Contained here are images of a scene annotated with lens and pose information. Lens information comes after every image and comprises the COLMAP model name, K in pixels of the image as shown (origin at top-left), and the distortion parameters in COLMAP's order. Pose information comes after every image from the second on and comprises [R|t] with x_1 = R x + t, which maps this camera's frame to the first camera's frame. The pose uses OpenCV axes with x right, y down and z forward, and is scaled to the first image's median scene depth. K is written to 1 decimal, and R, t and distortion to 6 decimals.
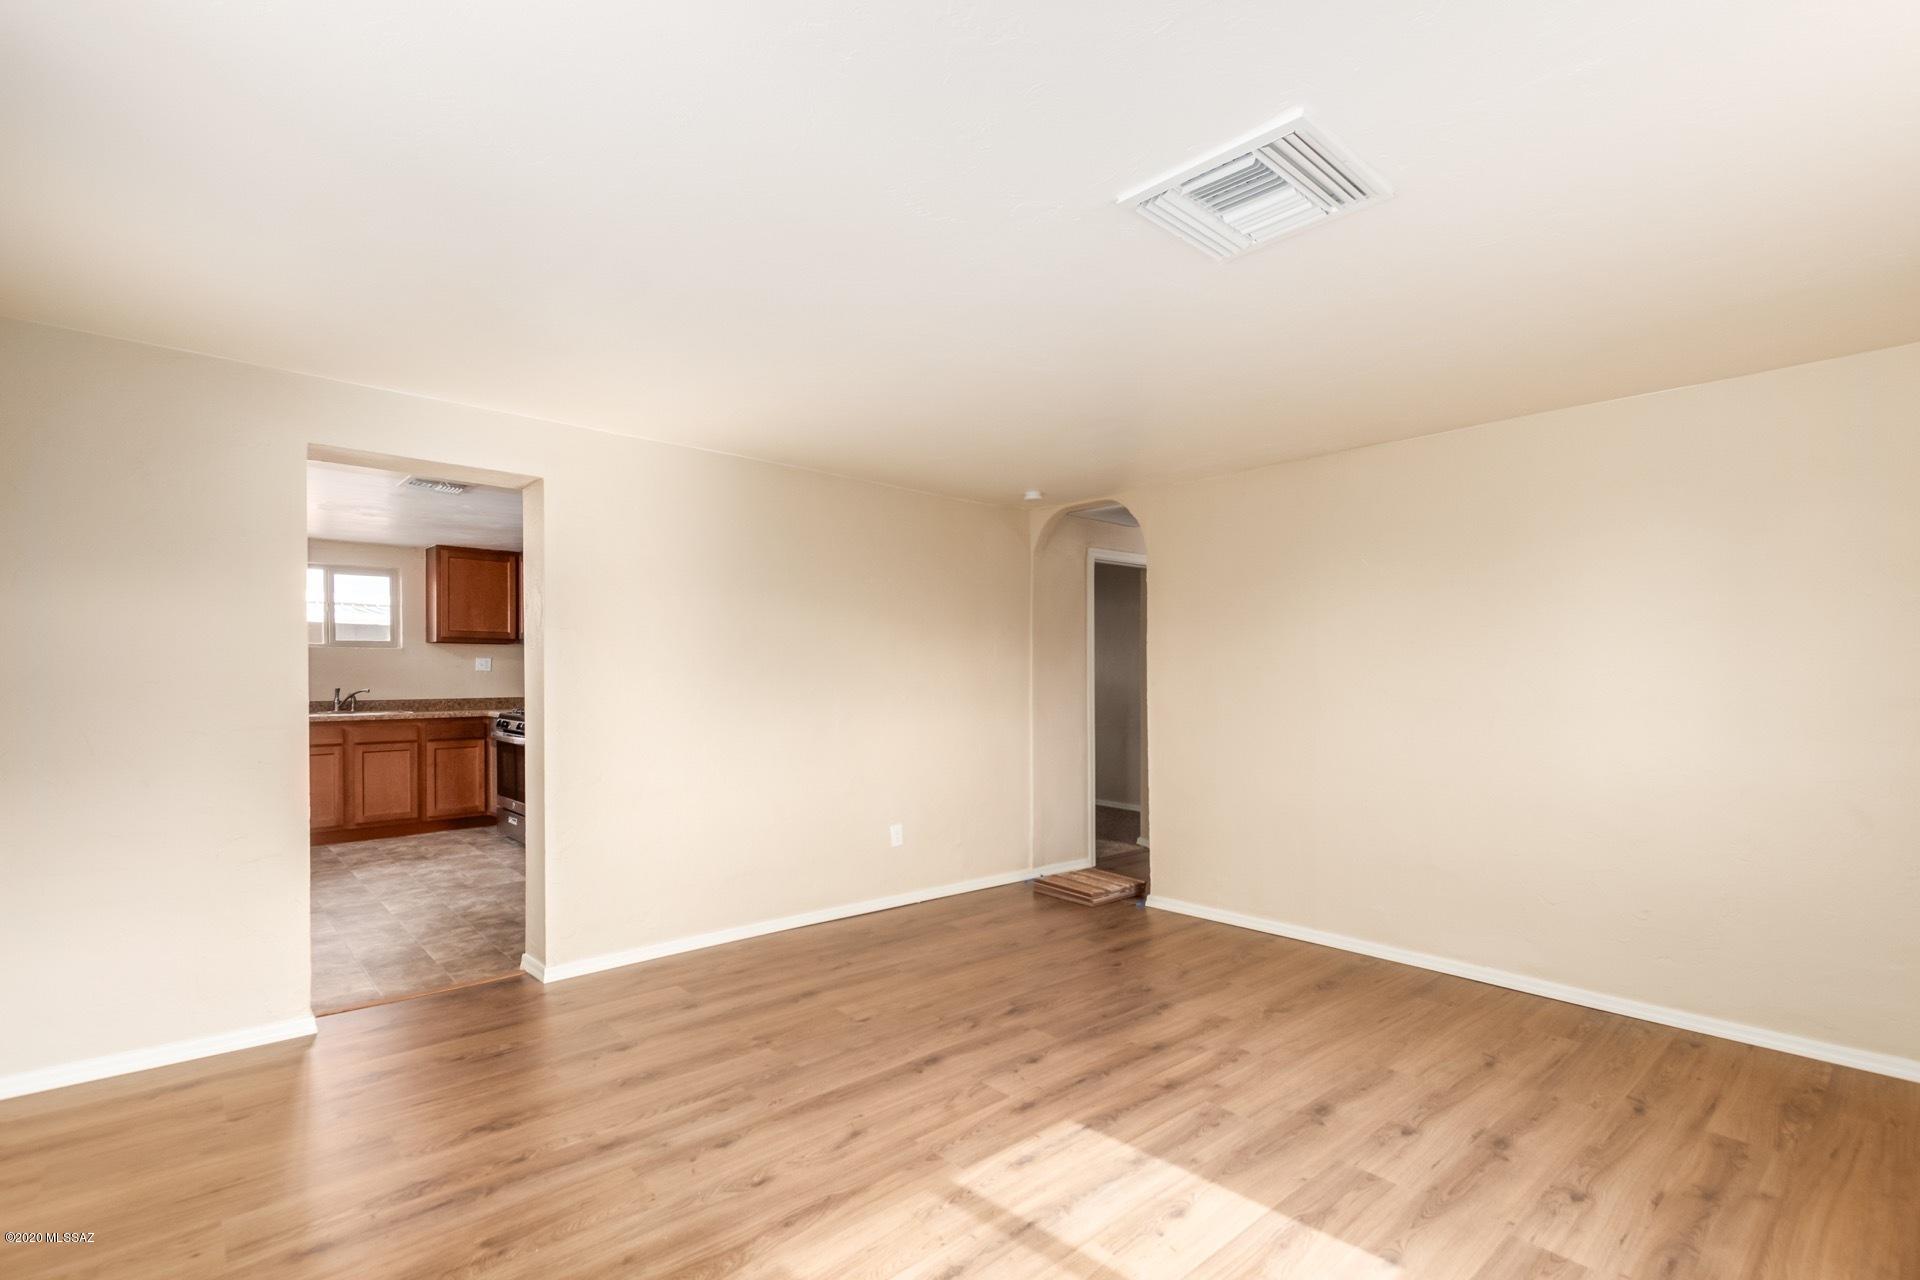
lens RADIAL K [[911.3, 0, 946.3], [0, 911.3, 679.7], [0, 0, 1]] dist [0.002893, 0.000557]
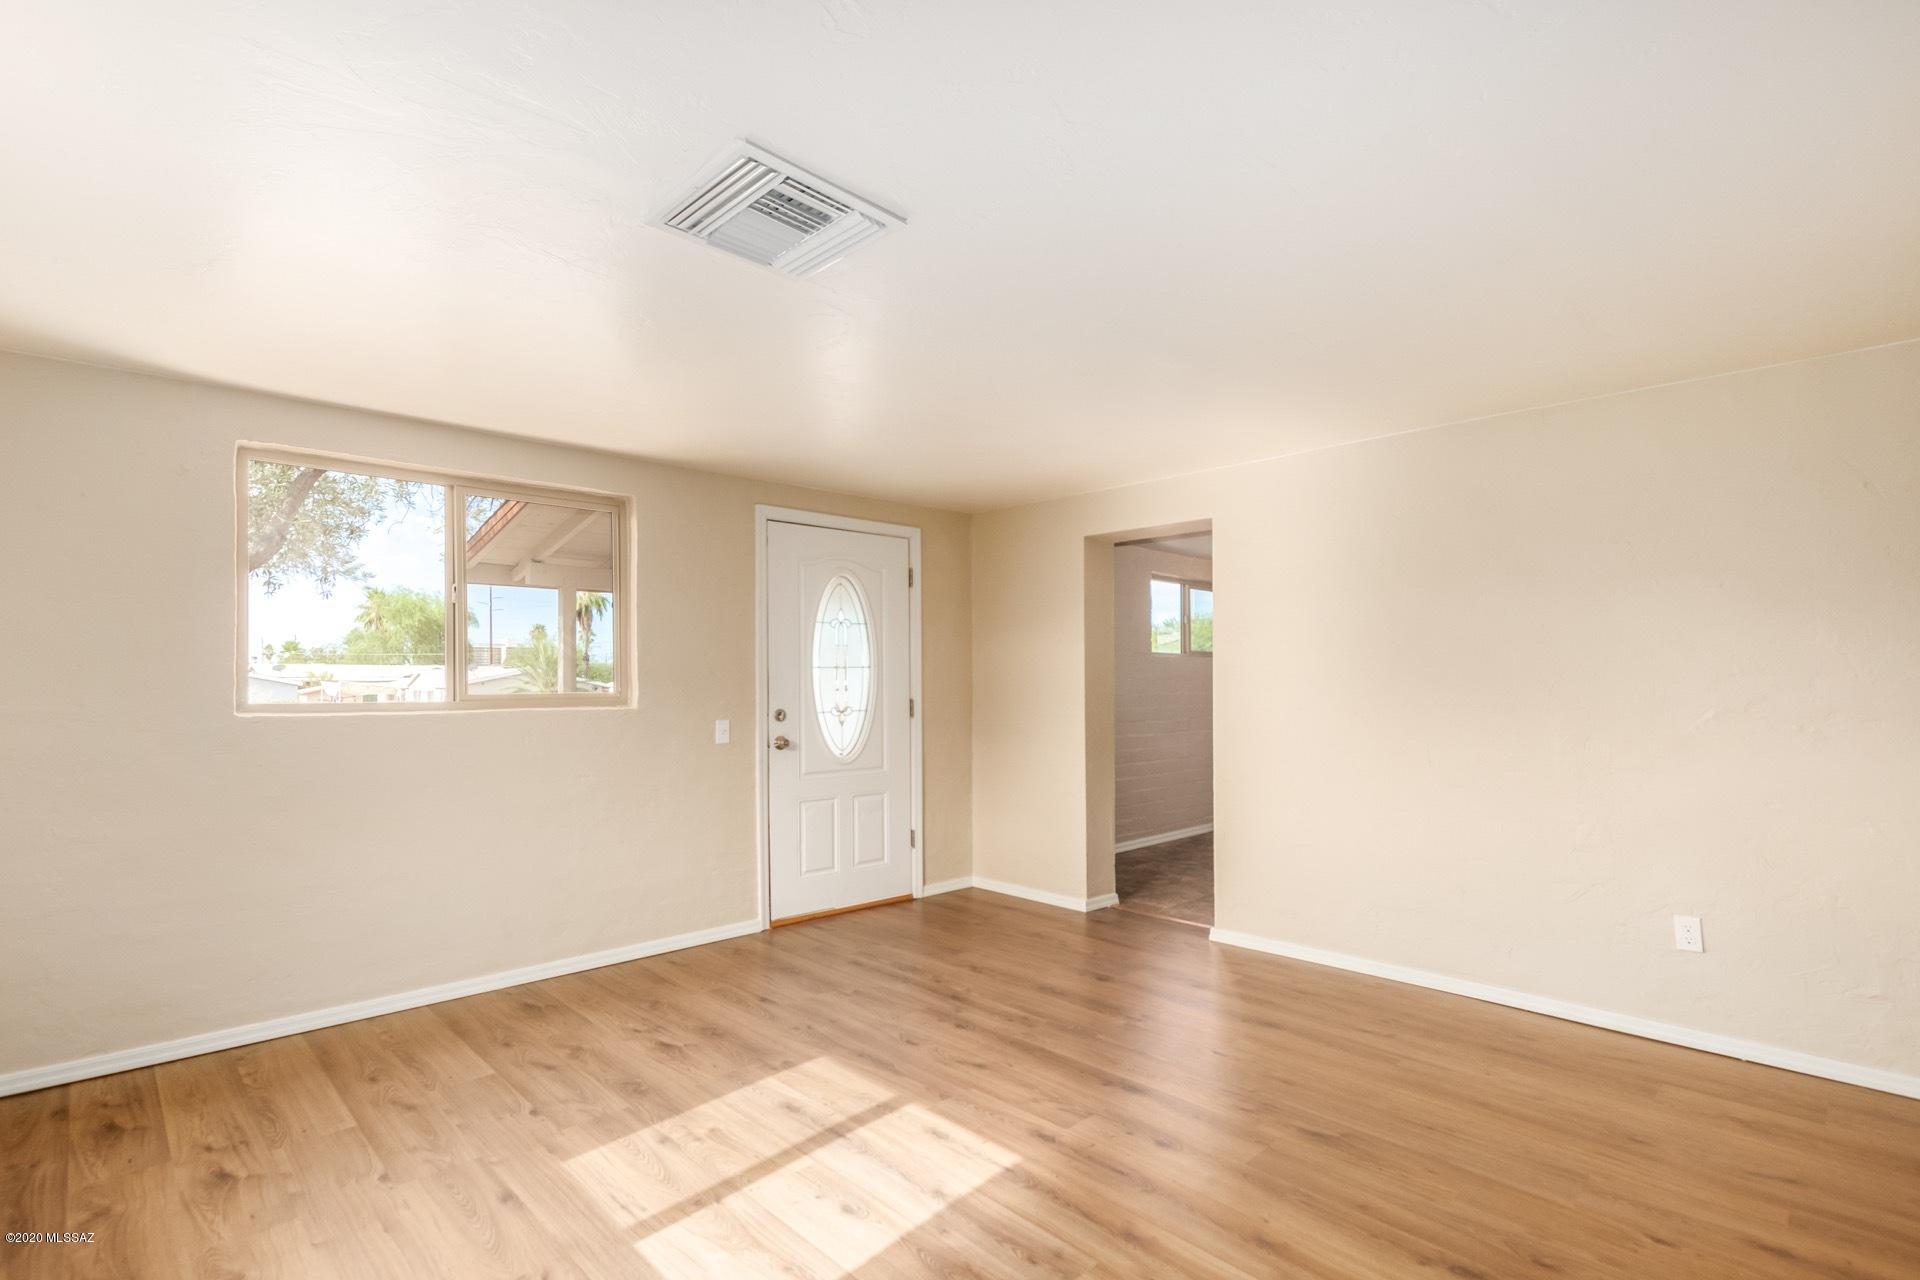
lens RADIAL K [[911.3, 0, 962.5], [0, 911.3, 652.8], [0, 0, 1]] dist [0.002893, 0.000557]
pose [[0.031892, -0.036557, -0.998823, 1.060220], [-0.001154, 0.999329, -0.036612, 0.001854], [0.999491, 0.002321, 0.031829, 0.895136]]
